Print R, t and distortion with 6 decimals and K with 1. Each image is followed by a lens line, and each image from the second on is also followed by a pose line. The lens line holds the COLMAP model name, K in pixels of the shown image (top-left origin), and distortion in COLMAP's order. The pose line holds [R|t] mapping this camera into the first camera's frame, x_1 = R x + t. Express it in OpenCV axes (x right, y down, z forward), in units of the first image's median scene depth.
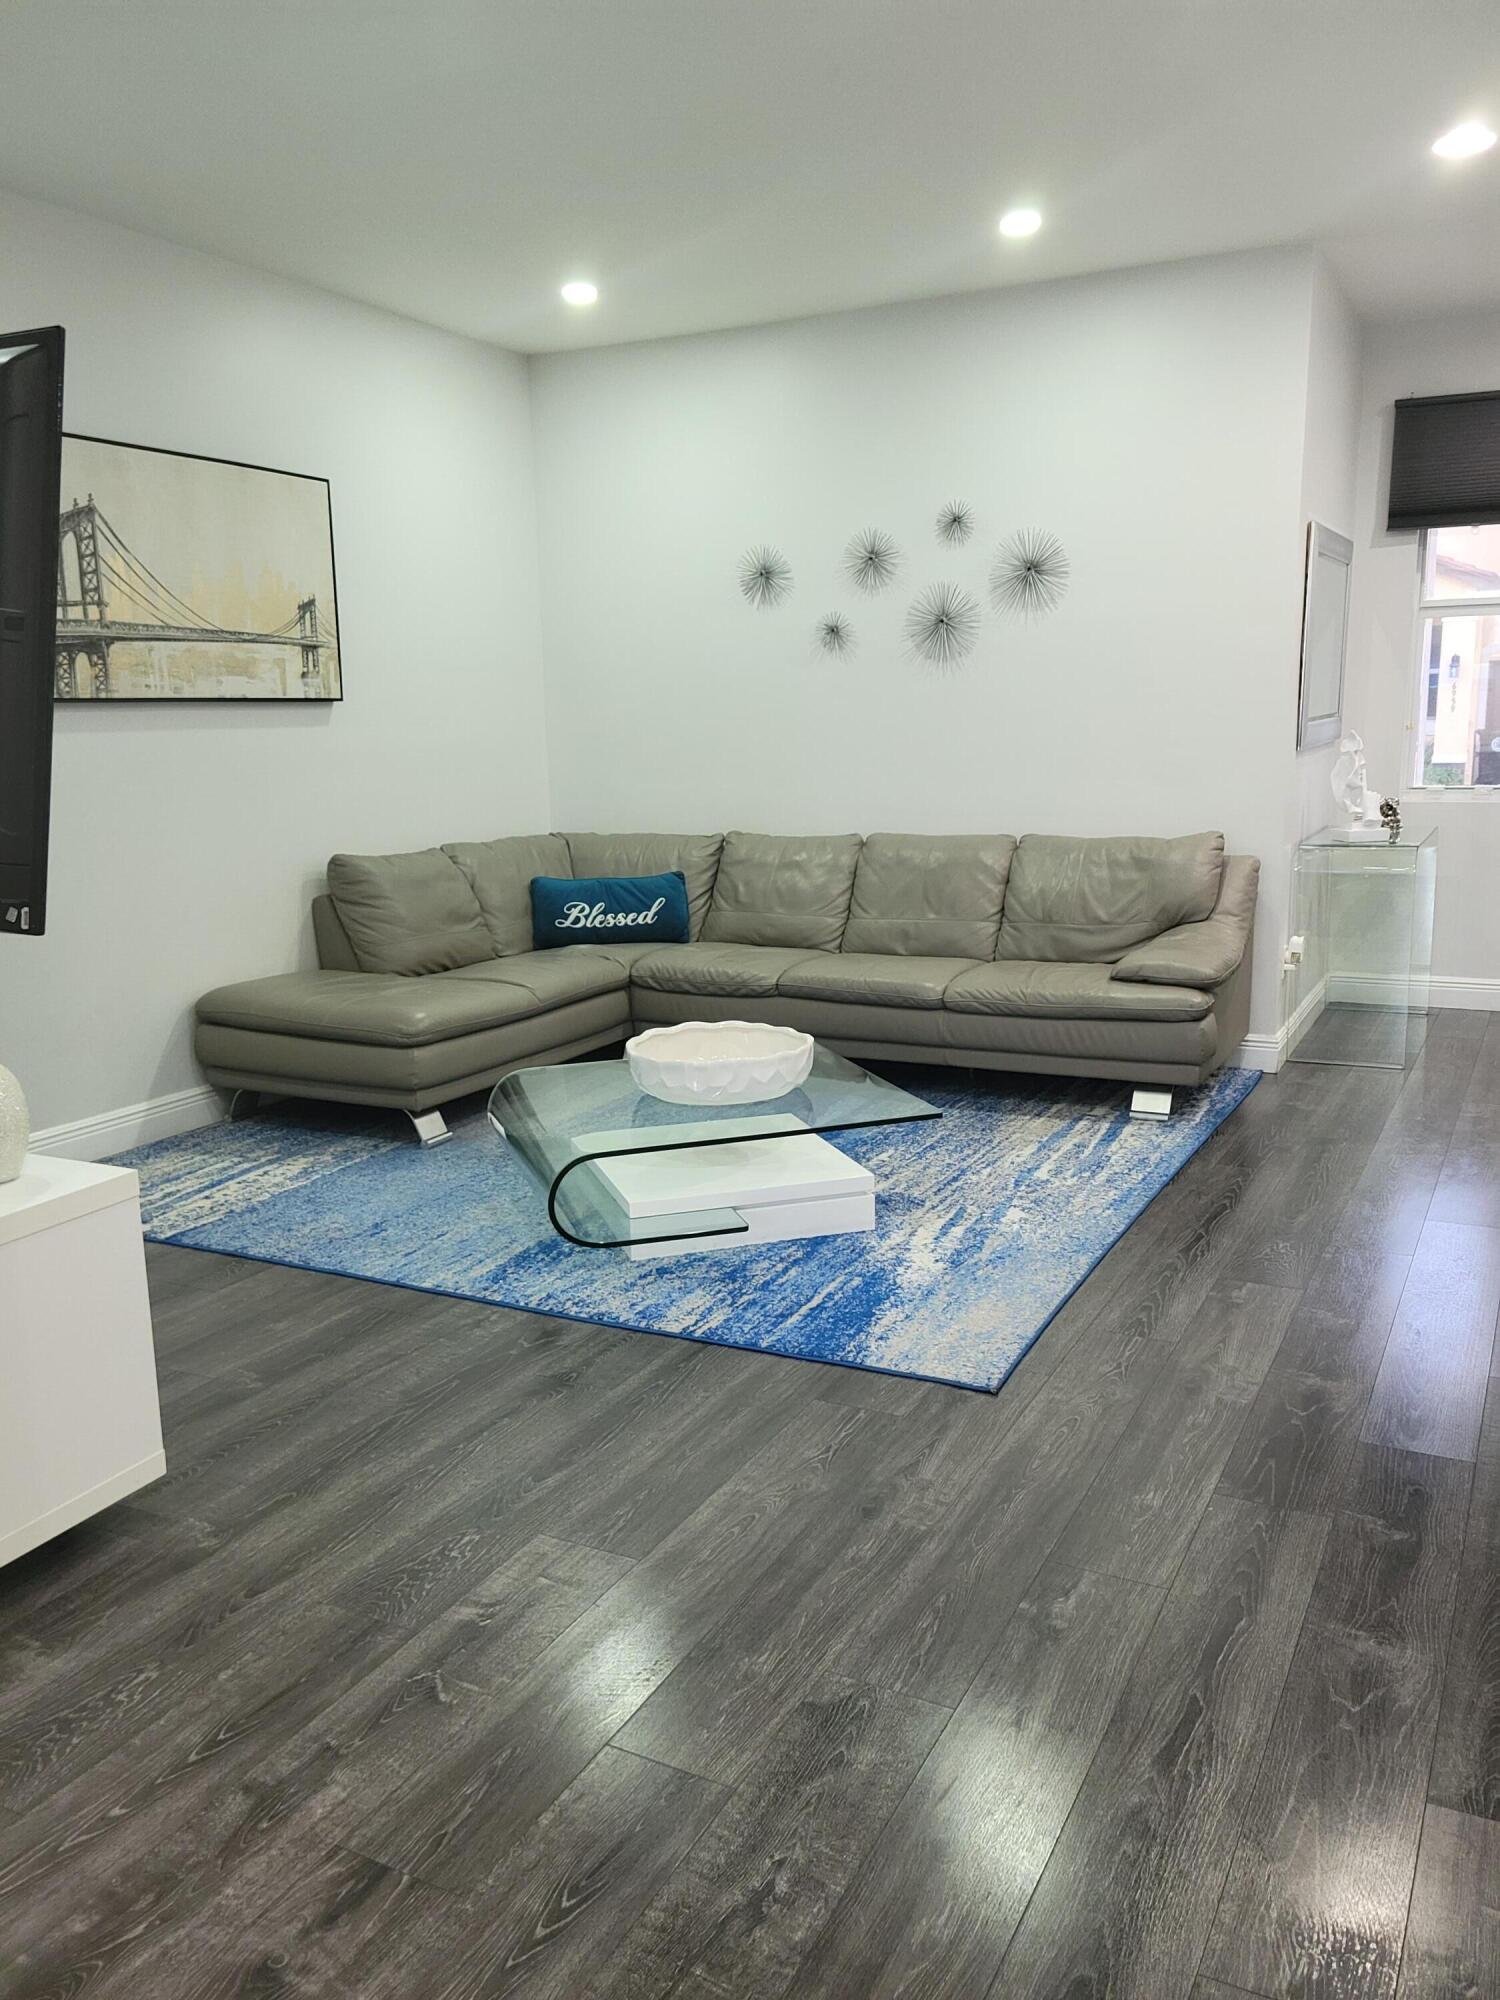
lens RADIAL K [[1624.1, 0, 718.9], [0, 1624.1, 1004.8], [0, 0, 1]] dist [0.087577, -0.058725]
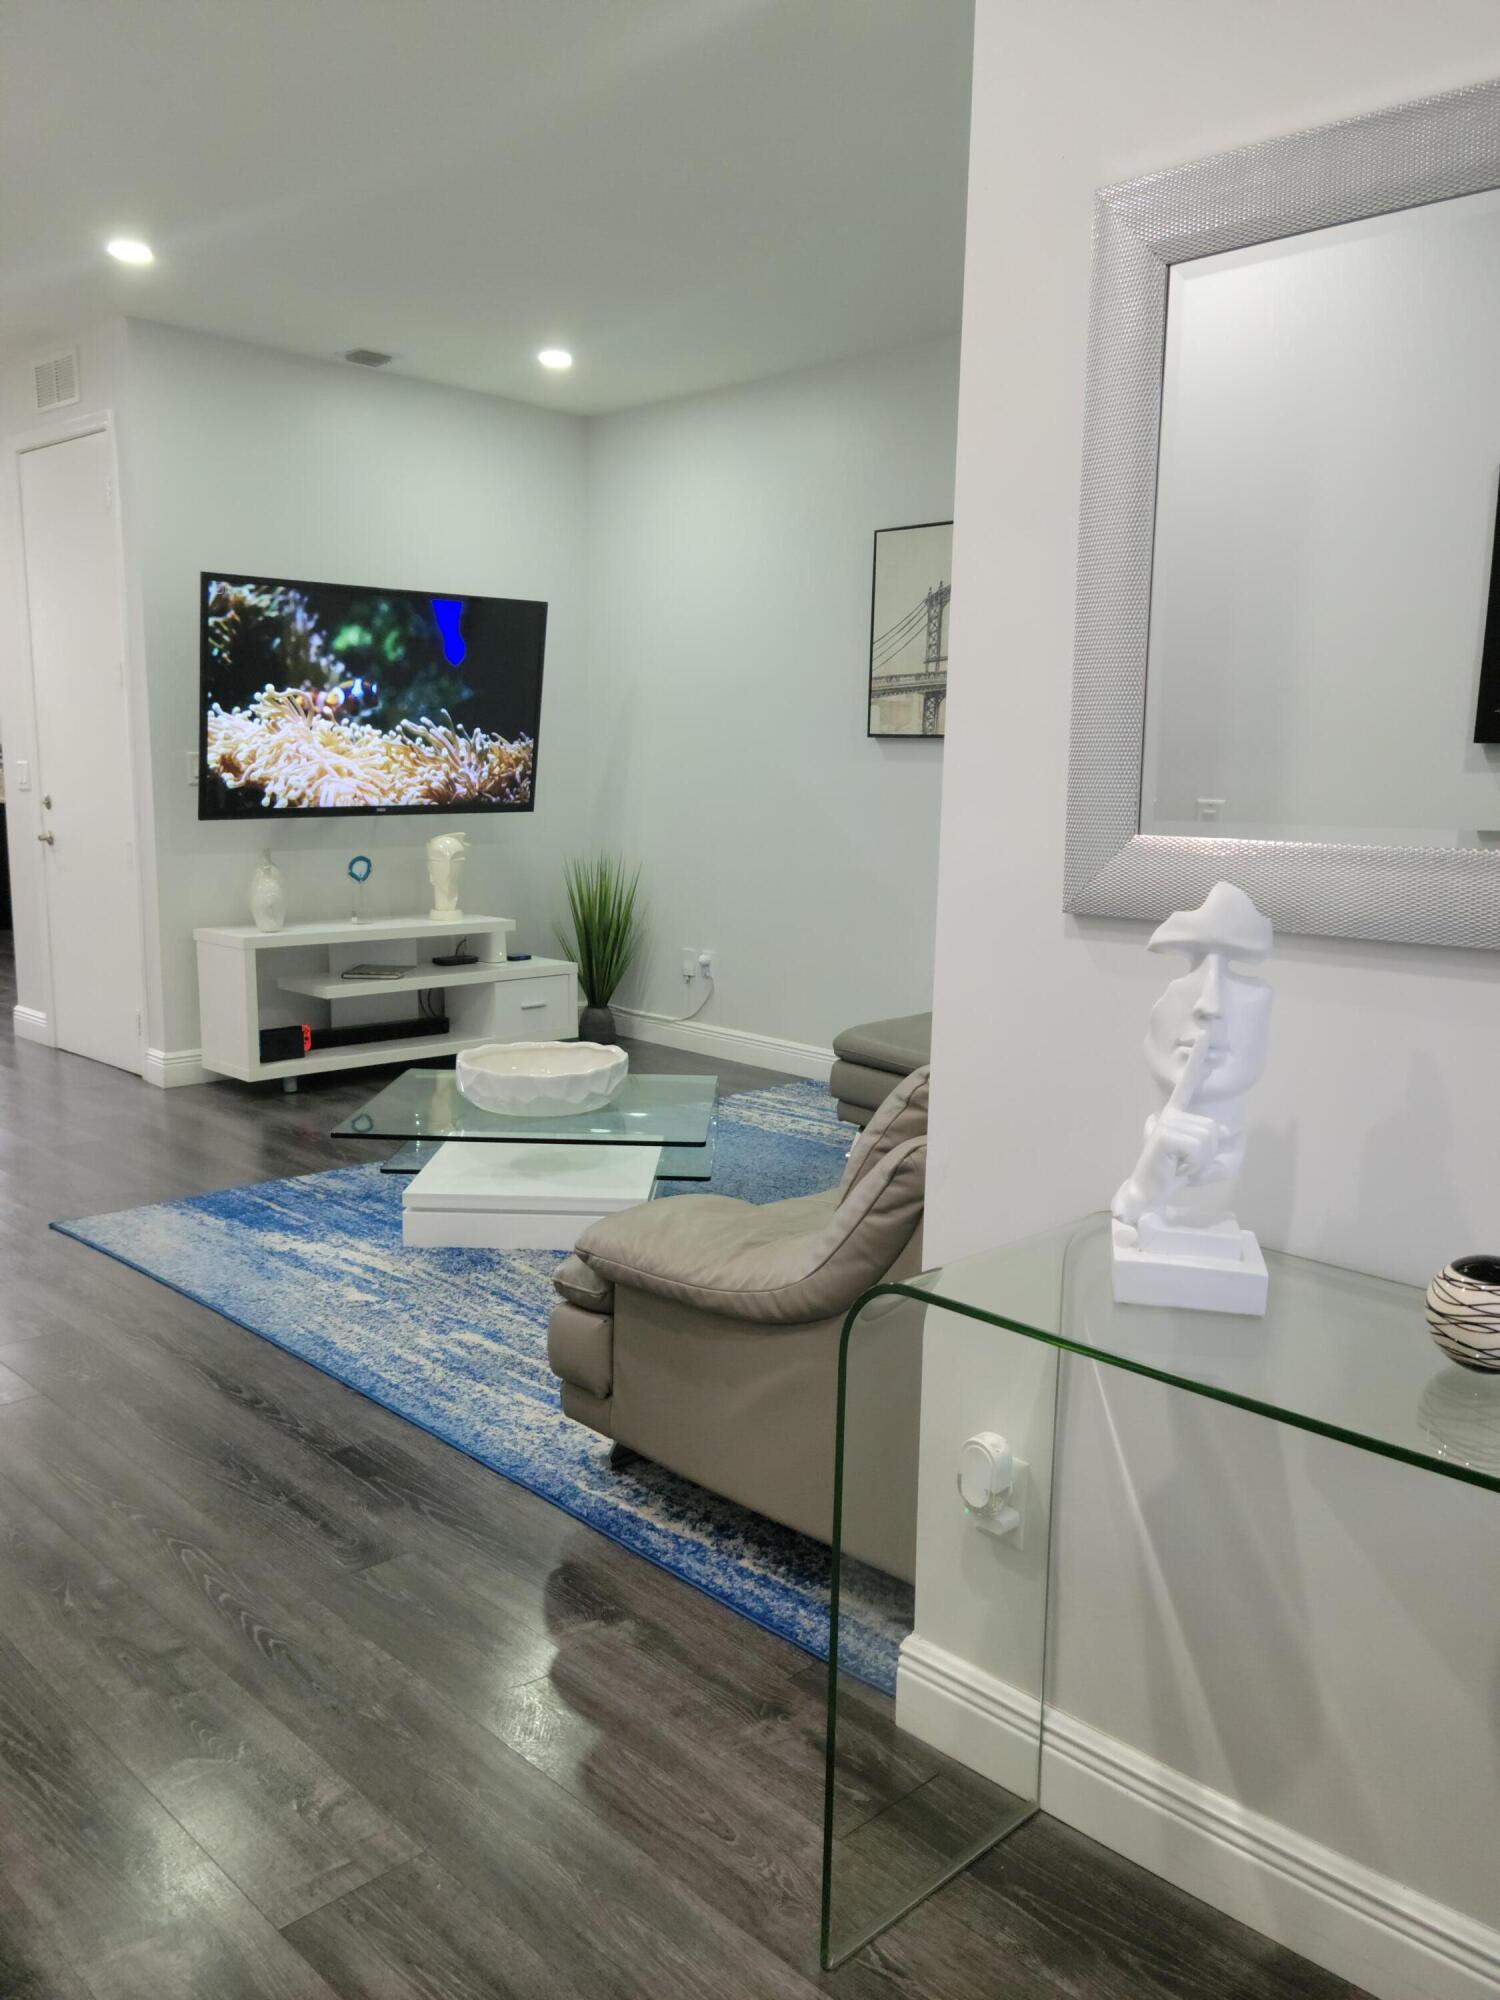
lens RADIAL K [[1624.1, 0, 781.8], [0, 1624.1, 1015.1], [0, 0, 1]] dist [0.087577, -0.058725]
pose [[-0.307489, 0.165468, -0.937054, 0.761431], [-0.189679, 0.954343, 0.230763, -0.223586], [0.932455, 0.248696, -0.262065, 1.155032]]
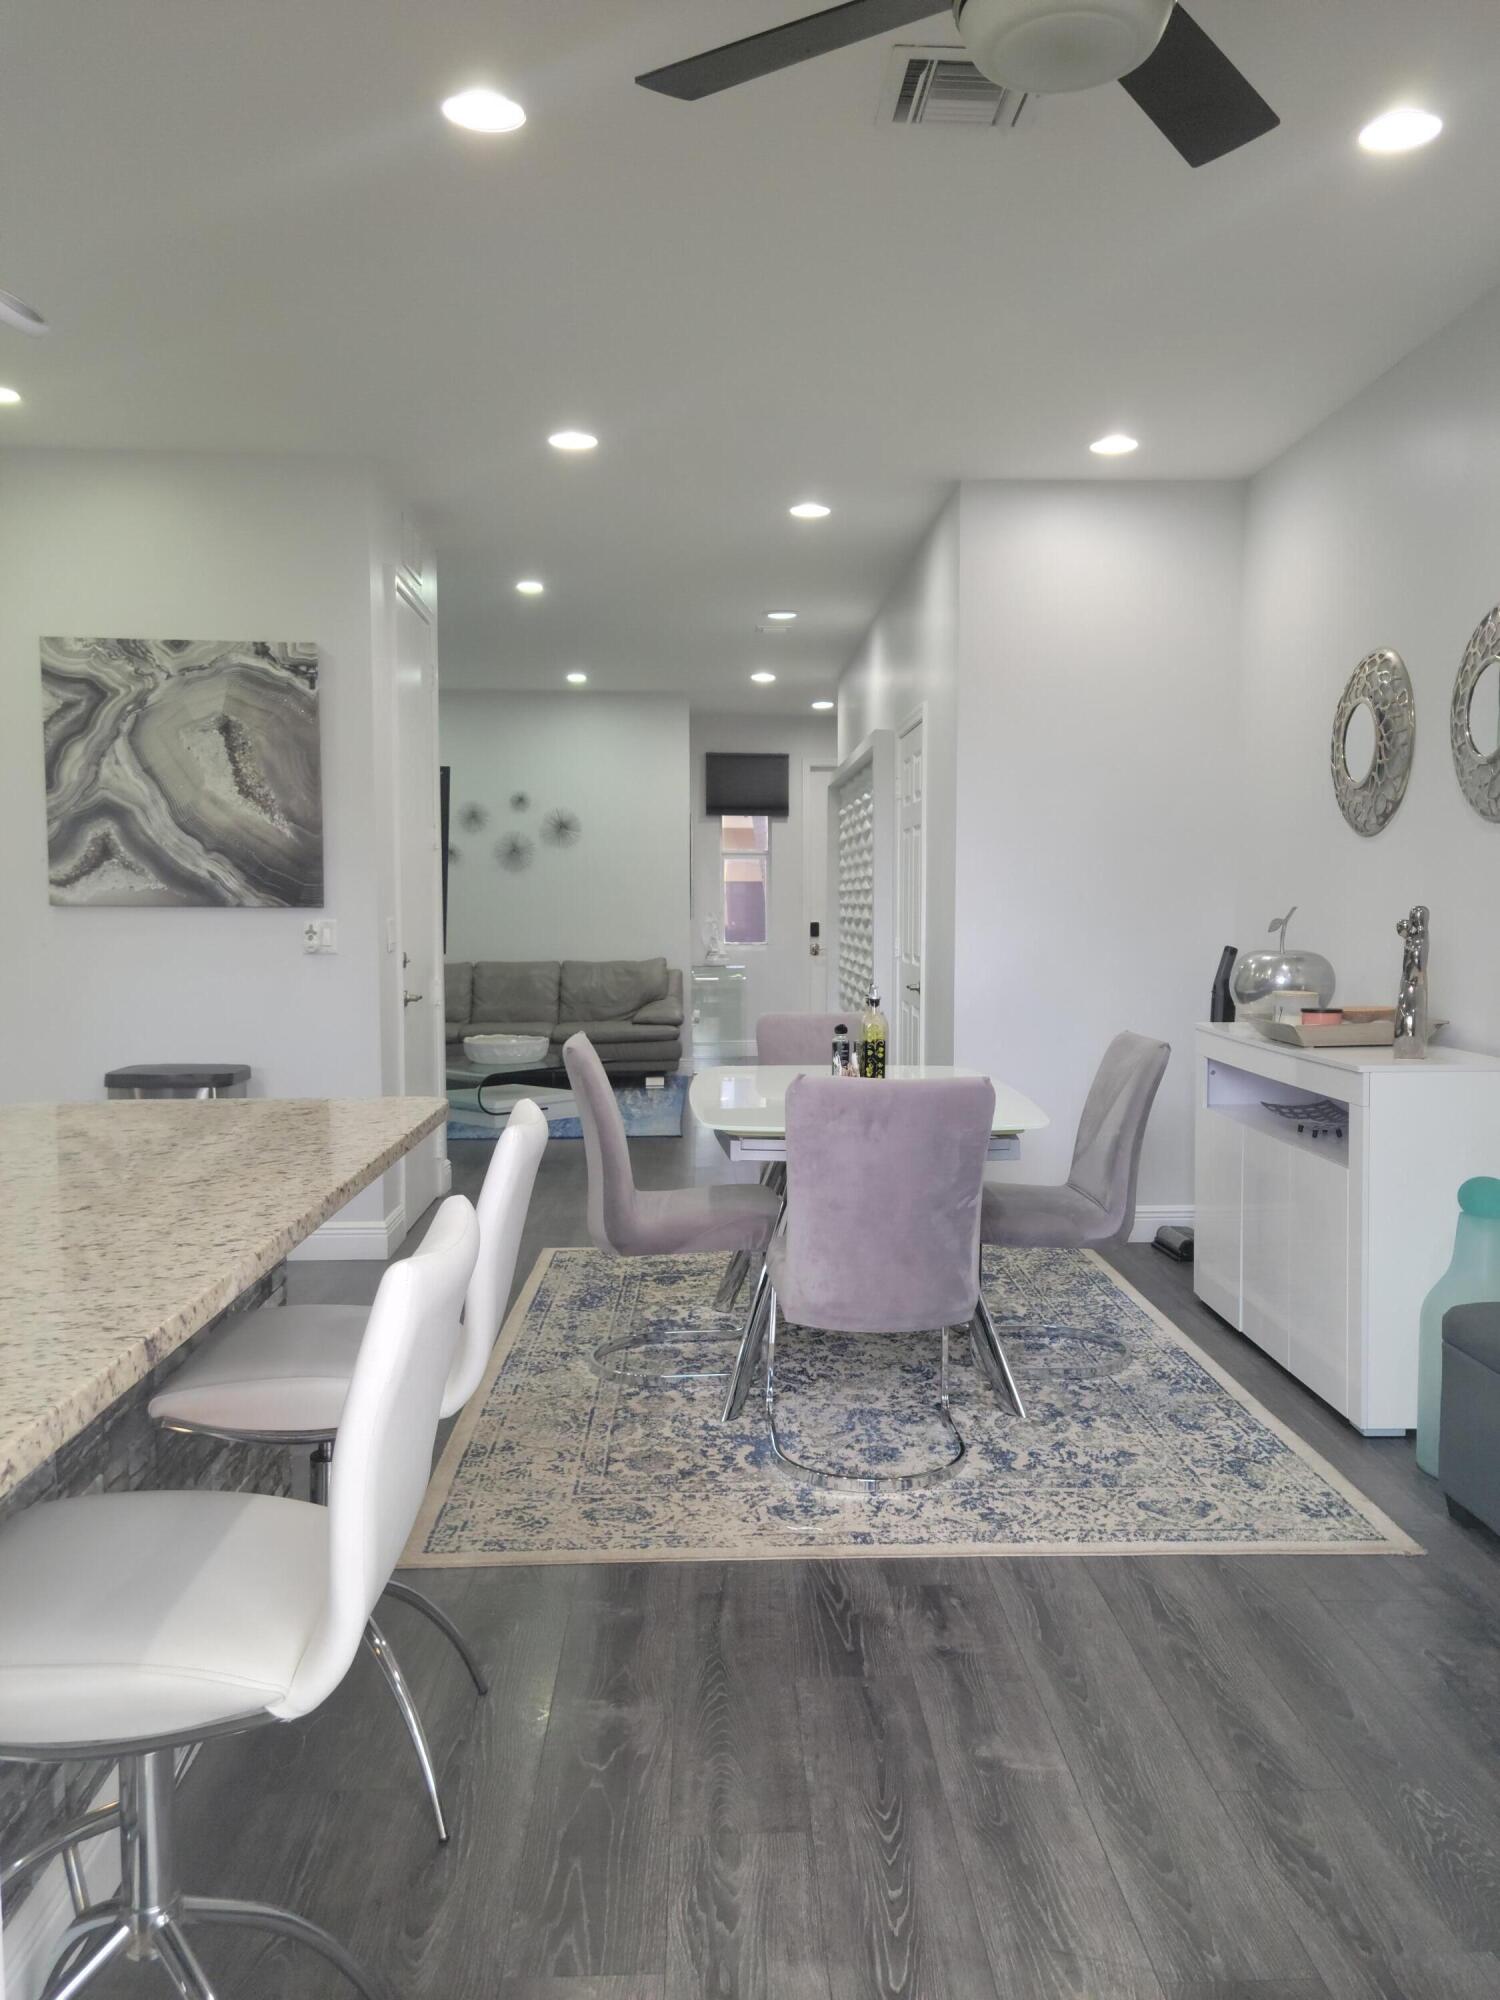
lens RADIAL K [[1624.1, 0, 777.0], [0, 1624.1, 996.7], [0, 0, 1]] dist [0.087577, -0.058725]
pose [[0.863424, -0.008335, 0.504411, -0.648559], [0.073697, 0.991221, -0.109772, 0.191399], [-0.499068, 0.131953, 0.856458, -0.876138]]
